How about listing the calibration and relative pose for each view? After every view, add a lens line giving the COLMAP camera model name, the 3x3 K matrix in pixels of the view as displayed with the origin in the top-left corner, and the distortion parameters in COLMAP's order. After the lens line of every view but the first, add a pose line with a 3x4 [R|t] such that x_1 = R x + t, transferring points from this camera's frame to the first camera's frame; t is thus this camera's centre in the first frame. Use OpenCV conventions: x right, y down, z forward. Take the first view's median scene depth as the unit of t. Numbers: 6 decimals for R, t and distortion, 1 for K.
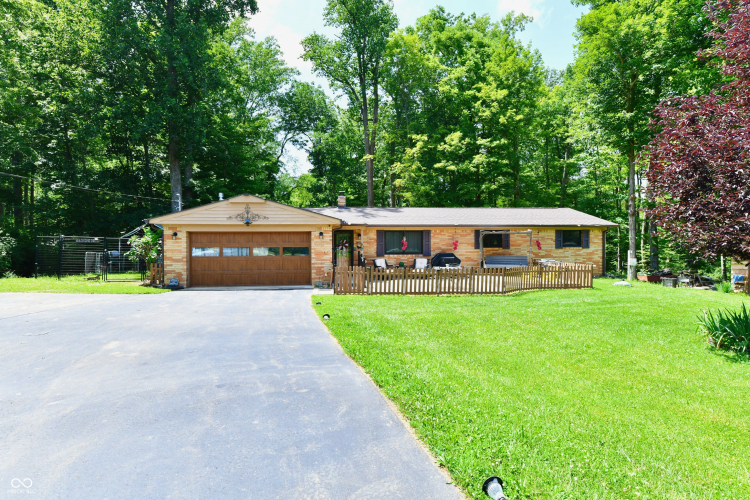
lens RADIAL K [[392.4, 0, 375.0], [0, 392.4, 250.0], [0, 0, 1]] dist [0.002764, 0.000405]
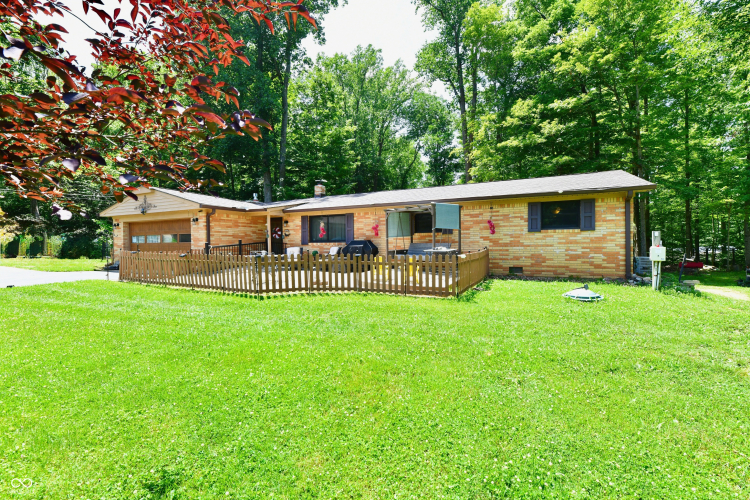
lens RADIAL K [[333.3, 0, 375.0], [0, 333.3, 250.0], [0, 0, 1]] dist [-0.012213, 0.000184]
pose [[0.843666, 0.004564, -0.536849, 0.553248], [-0.005148, 0.999987, 0.000411, 0.026383], [0.536844, 0.002416, 0.843678, 0.429978]]
